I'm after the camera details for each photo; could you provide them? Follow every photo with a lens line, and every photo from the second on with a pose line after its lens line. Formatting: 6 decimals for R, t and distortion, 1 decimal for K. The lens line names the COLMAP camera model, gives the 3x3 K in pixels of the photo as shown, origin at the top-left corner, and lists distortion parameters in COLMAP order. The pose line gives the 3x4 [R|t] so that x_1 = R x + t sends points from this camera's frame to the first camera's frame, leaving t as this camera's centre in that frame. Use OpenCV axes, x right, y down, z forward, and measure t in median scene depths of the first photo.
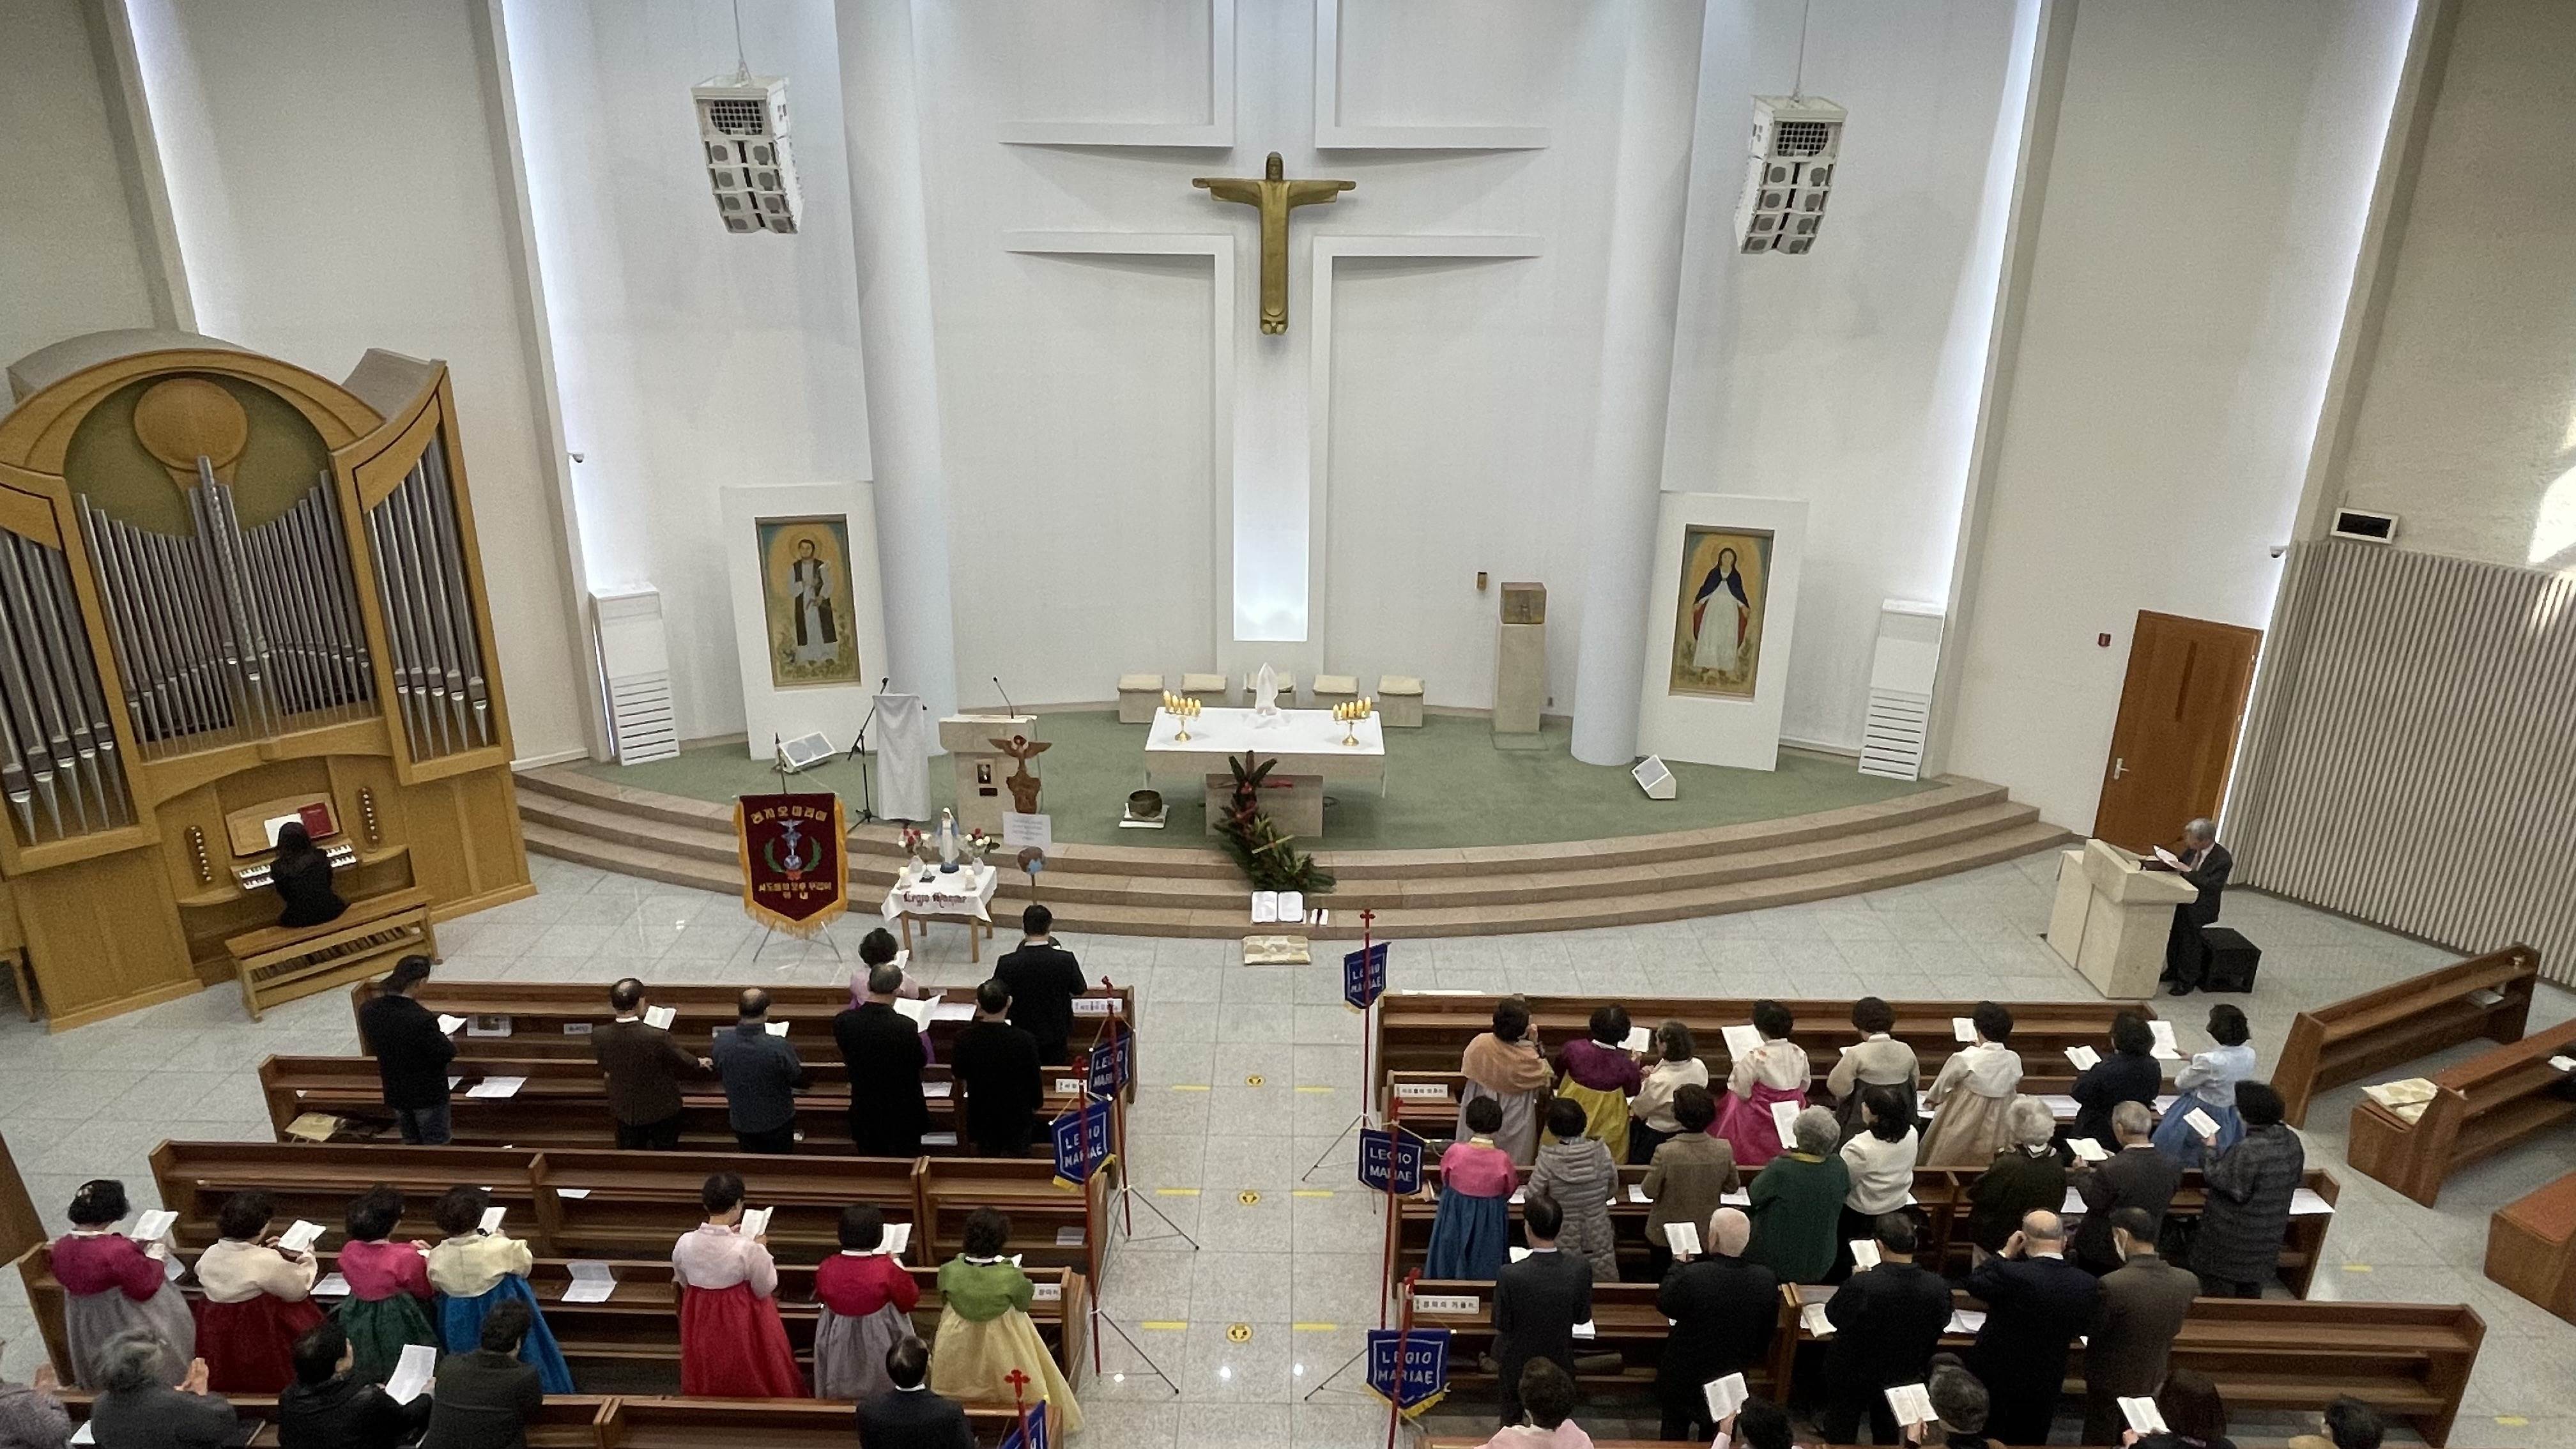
lens RADIAL K [[1482.8, 0, 1336.1], [0, 1482.8, 744.3], [0, 0, 1]] dist [-0.002349, -0.002898]
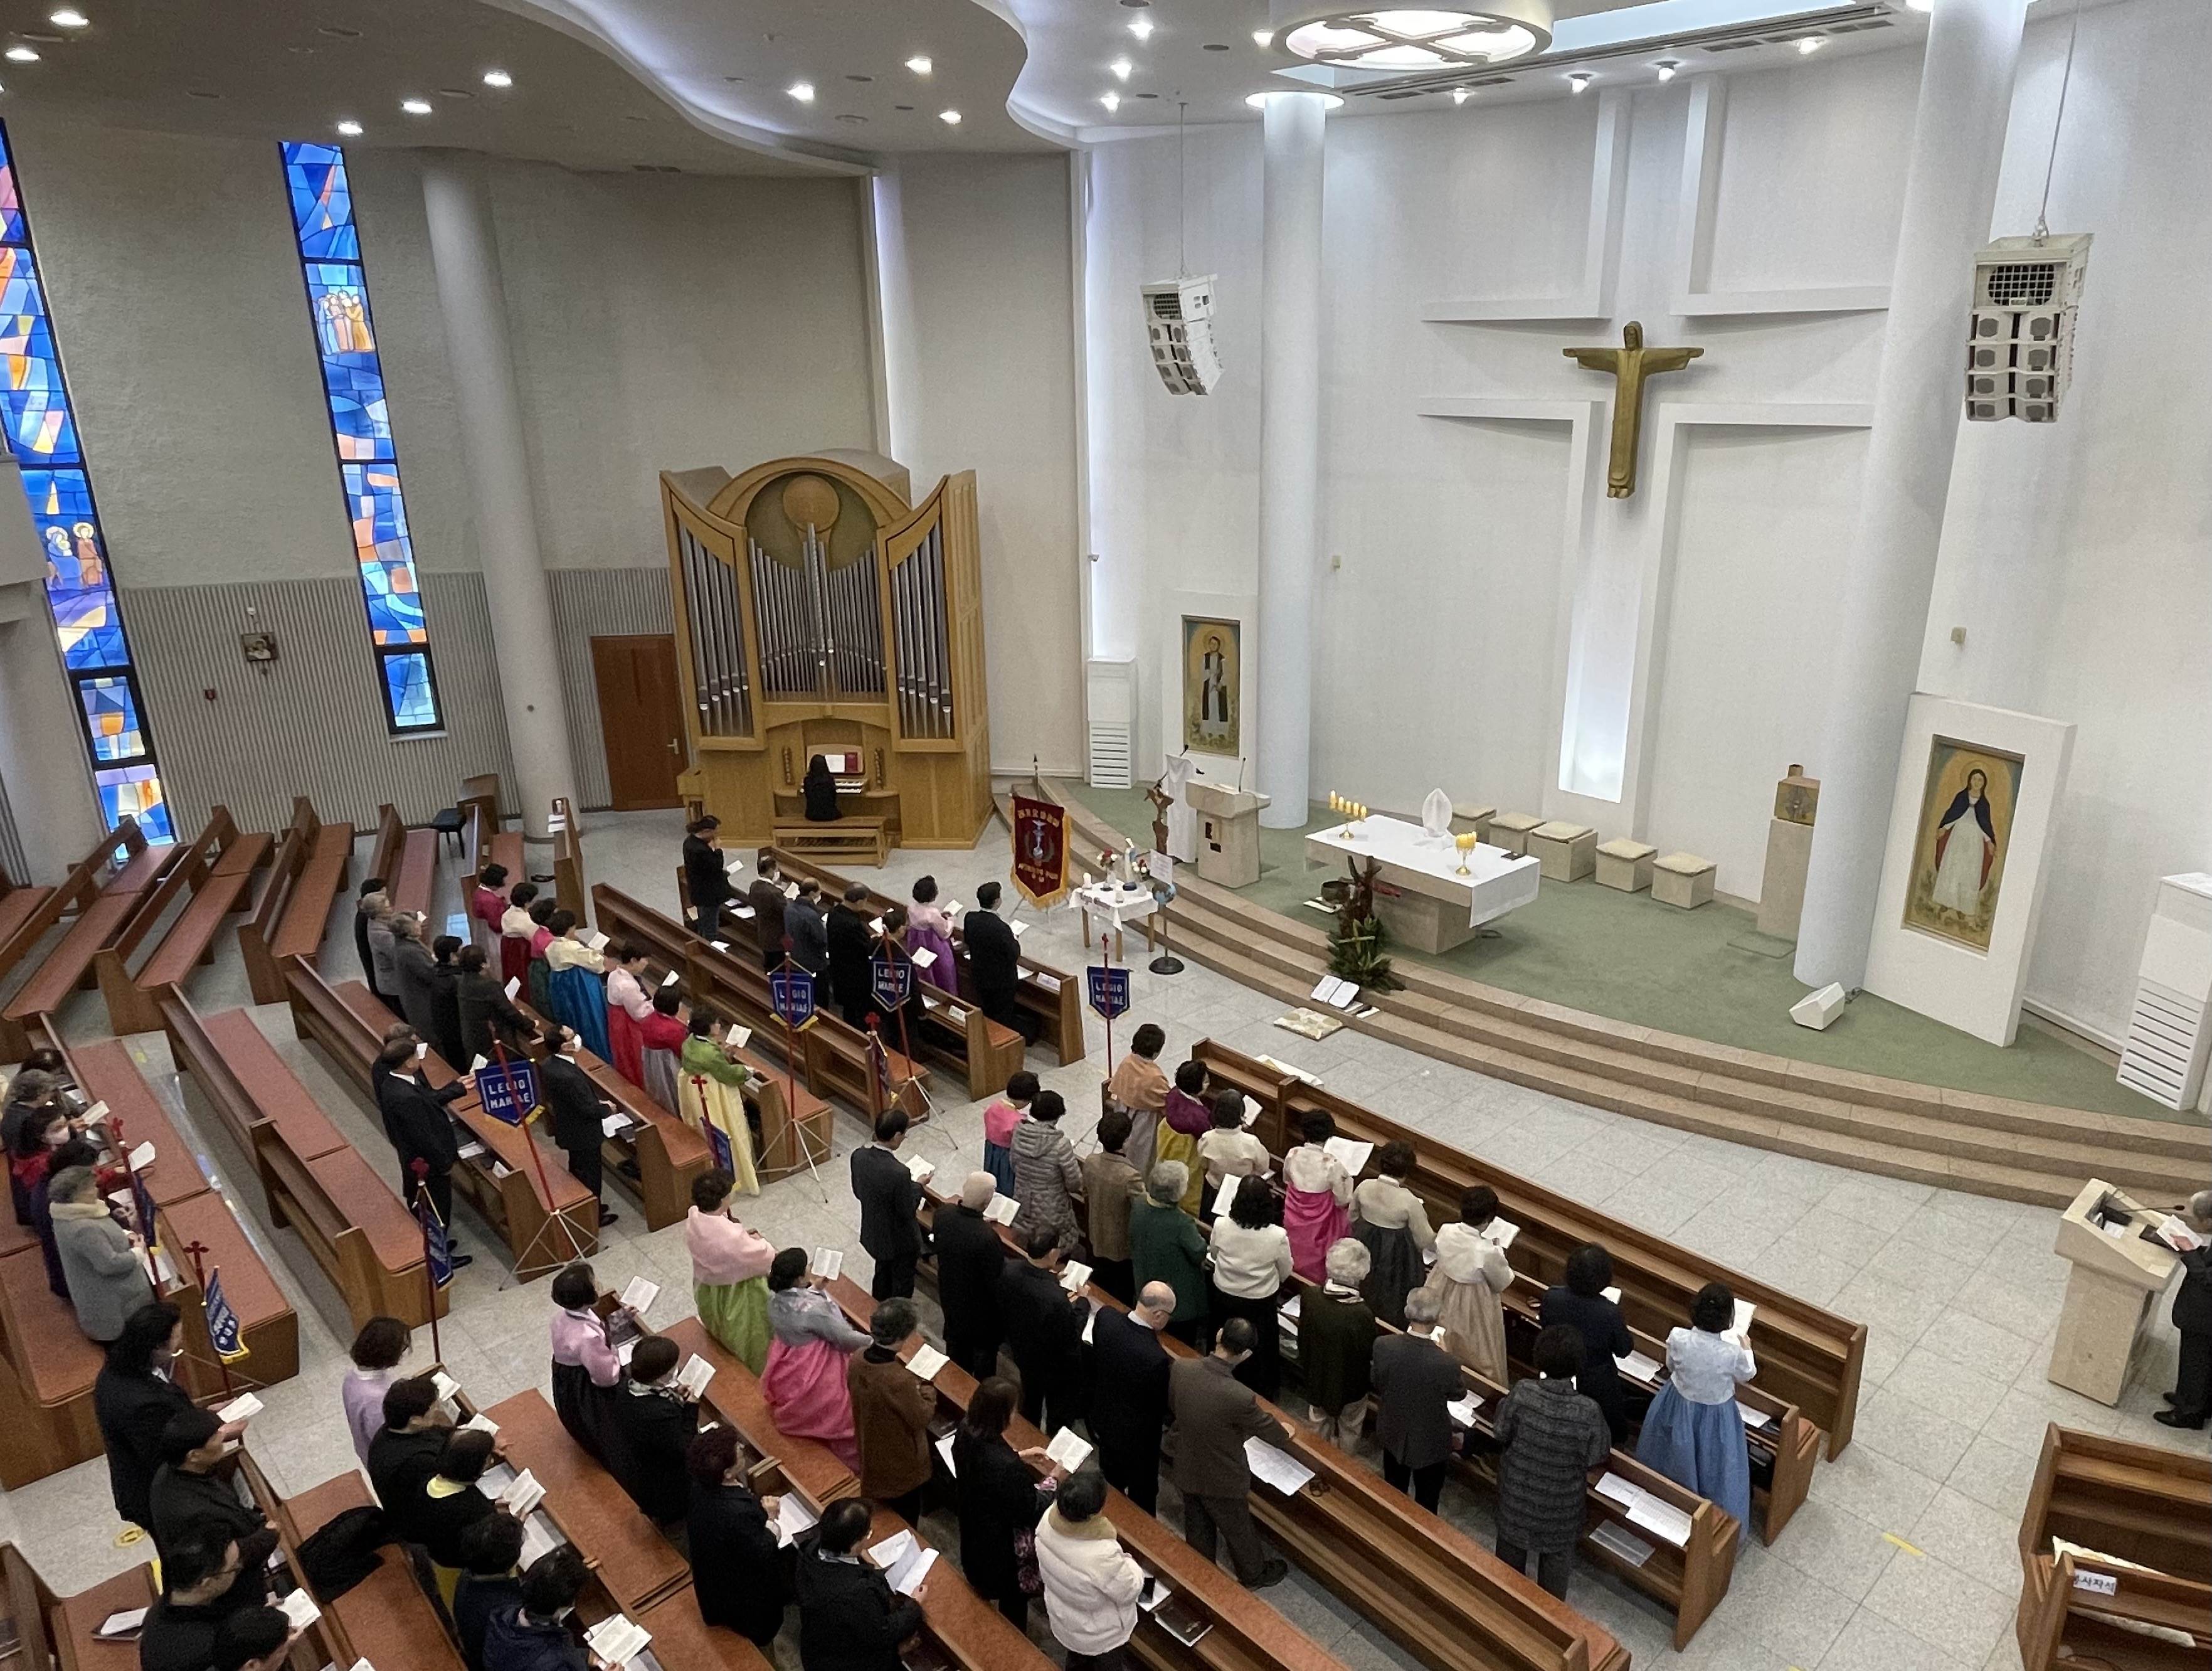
lens RADIAL K [[1481.1, 0, 1263.7], [0, 1481.1, 911.1], [0, 0, 1]] dist [-0.003734, -0.000317]
pose [[0.708609, 0.233268, -0.665927, 0.585478], [-0.243251, 0.966677, 0.079776, -0.022796], [0.662346, 0.105457, 0.741739, 0.113164]]
